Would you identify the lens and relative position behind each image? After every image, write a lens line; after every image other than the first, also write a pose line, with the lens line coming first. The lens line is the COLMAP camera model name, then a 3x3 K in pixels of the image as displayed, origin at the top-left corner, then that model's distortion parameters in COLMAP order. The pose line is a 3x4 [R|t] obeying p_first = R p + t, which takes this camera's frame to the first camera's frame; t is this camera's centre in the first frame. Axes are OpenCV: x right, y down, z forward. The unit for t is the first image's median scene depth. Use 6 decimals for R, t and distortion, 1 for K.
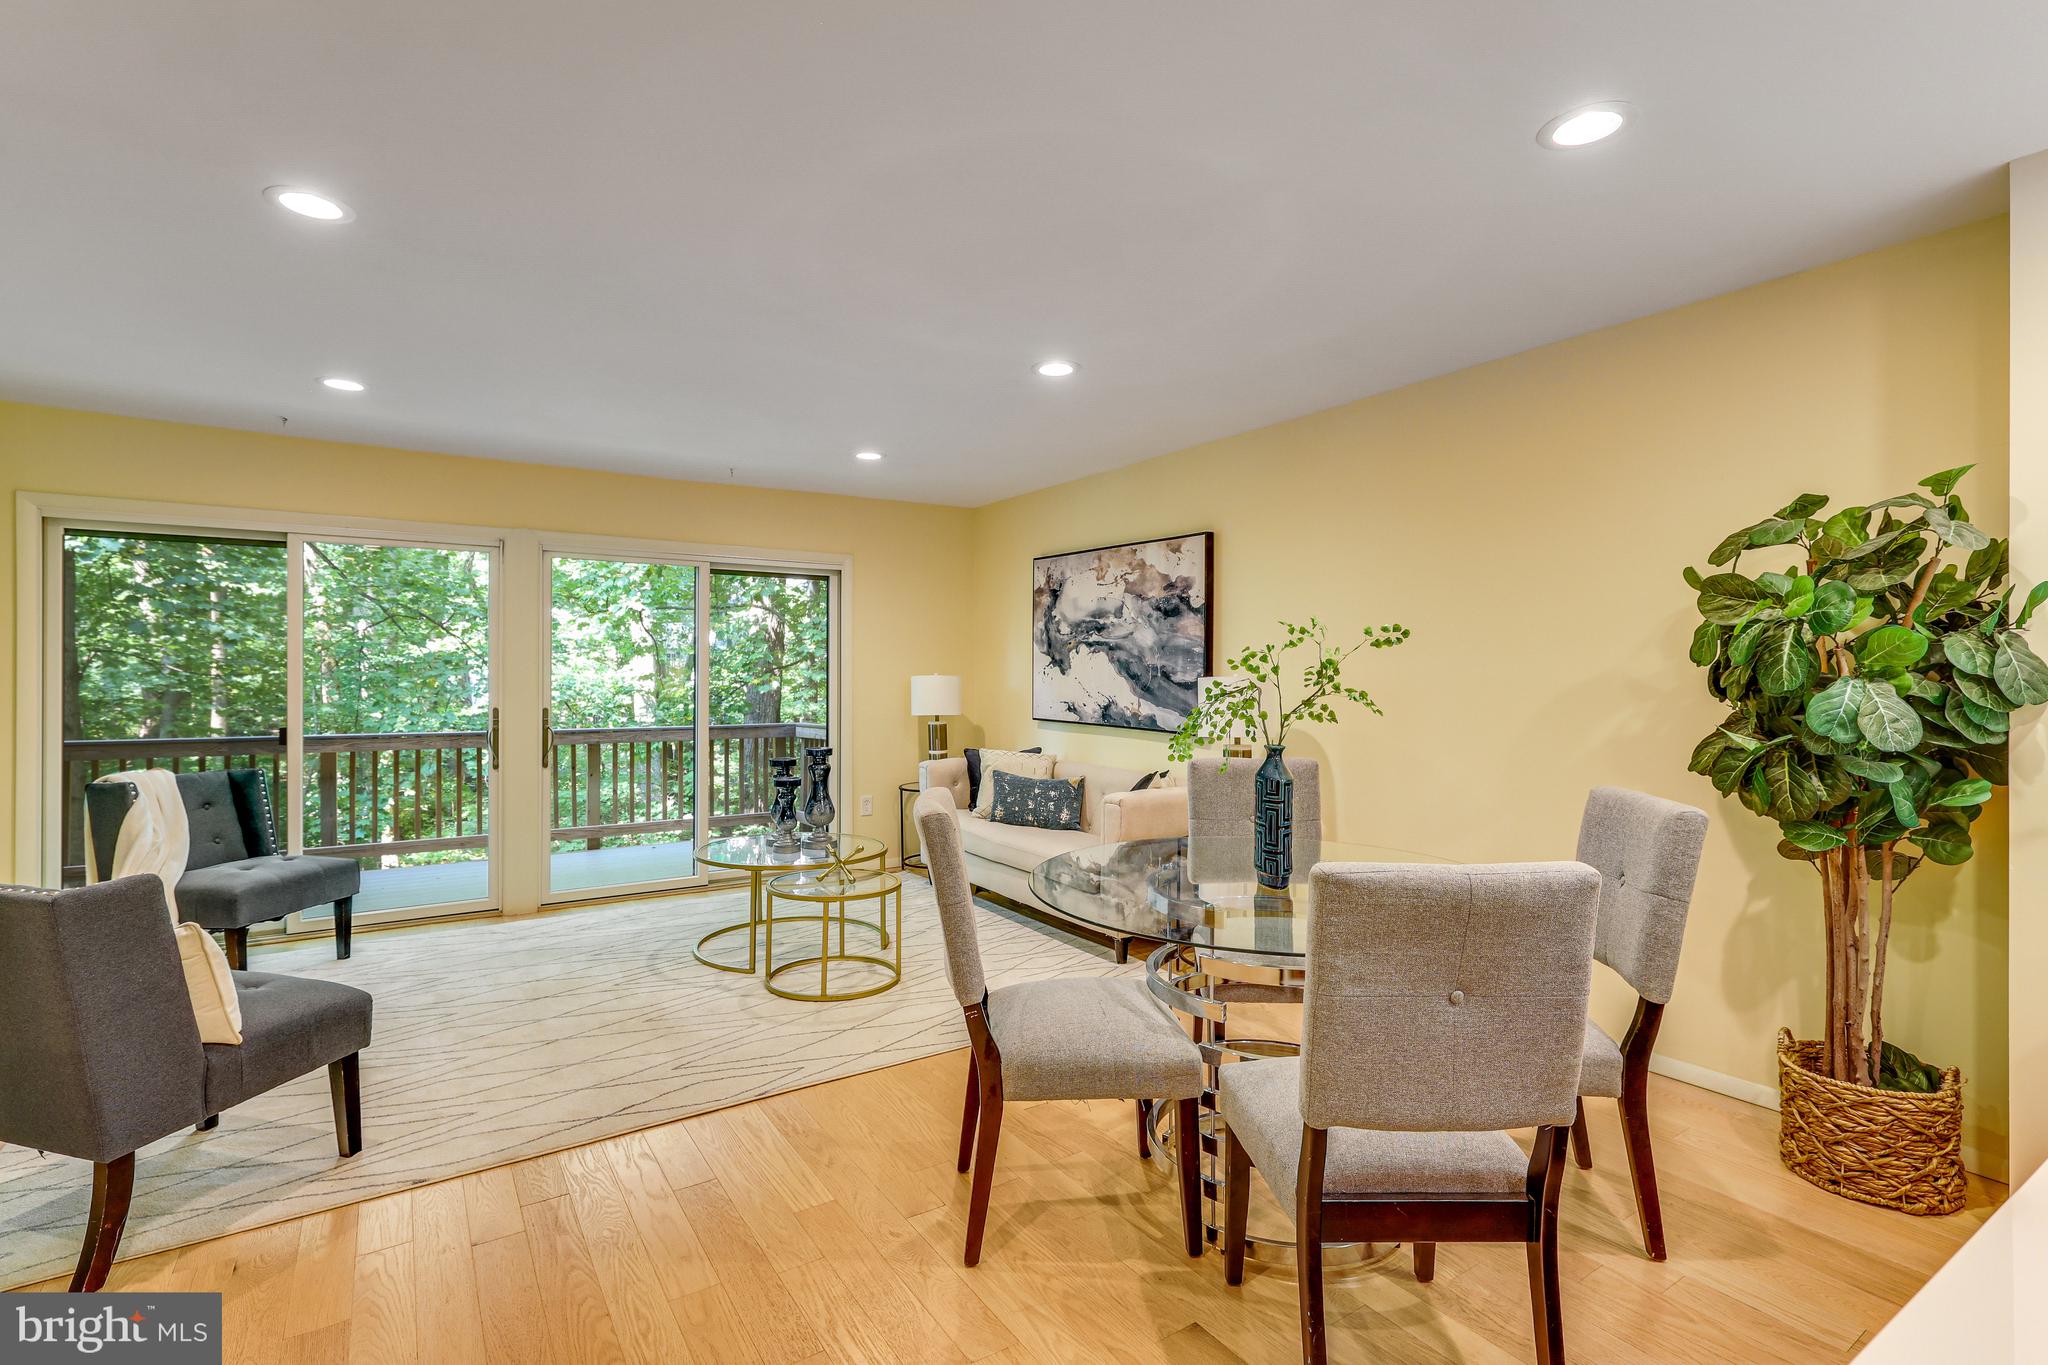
lens RADIAL K [[916.7, 0, 999.0], [0, 916.7, 669.6], [0, 0, 1]] dist [0.010666, 0.000268]
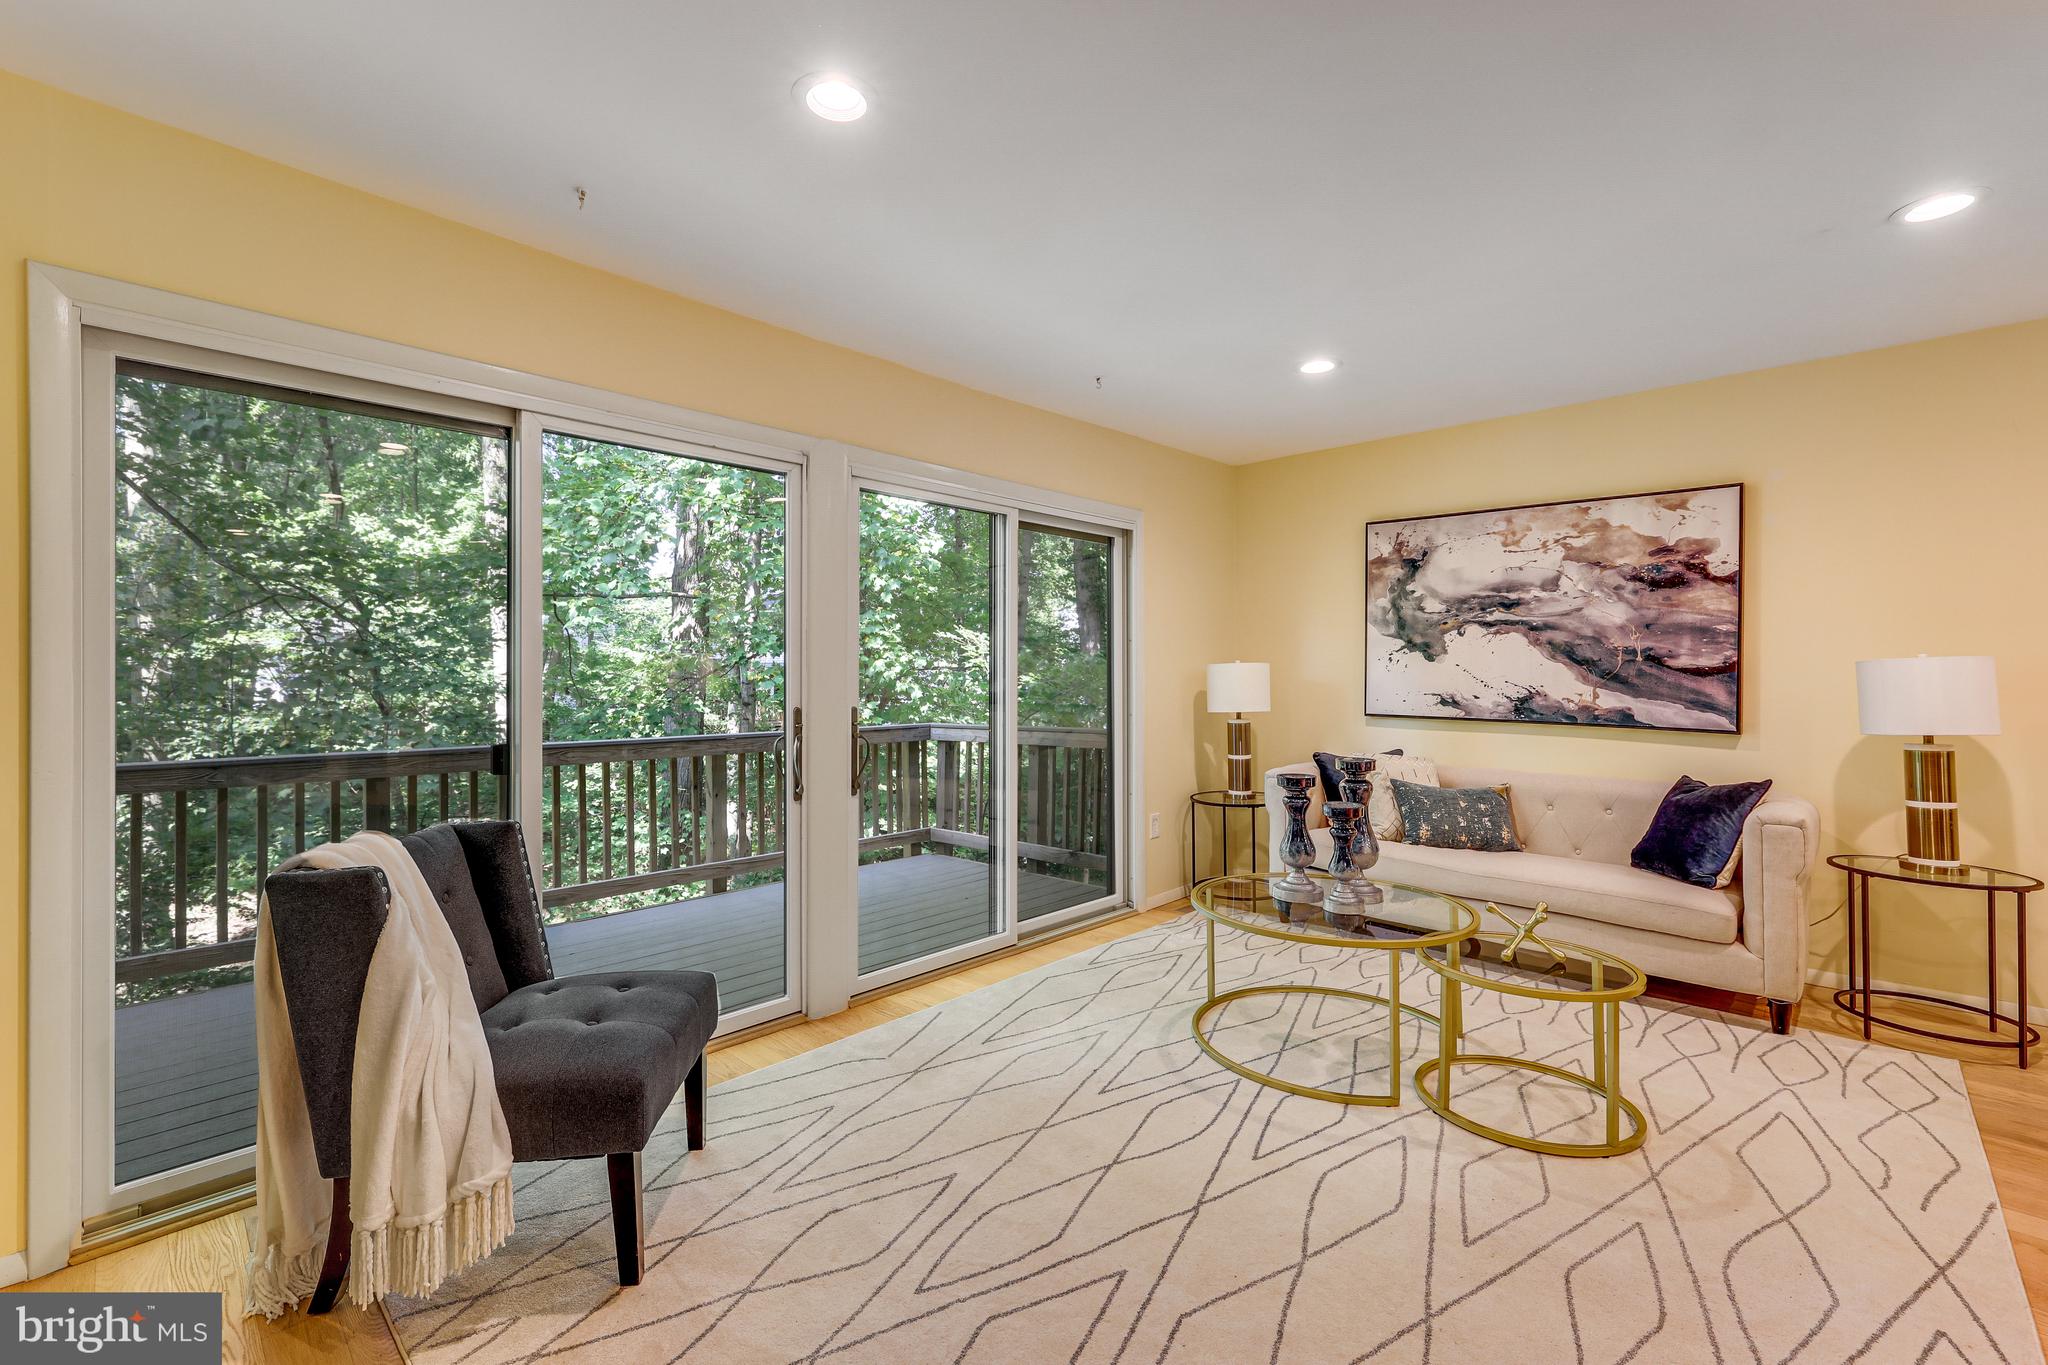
lens RADIAL K [[862.6, 0, 1013.2], [0, 862.6, 668.5], [0, 0, 1]] dist [0.001844, 0.000324]
pose [[0.974544, -0.000177, 0.224198, -0.520667], [0.000436, 0.999999, -0.001103, 0.014073], [-0.224197, 0.001172, 0.974543, 0.354510]]
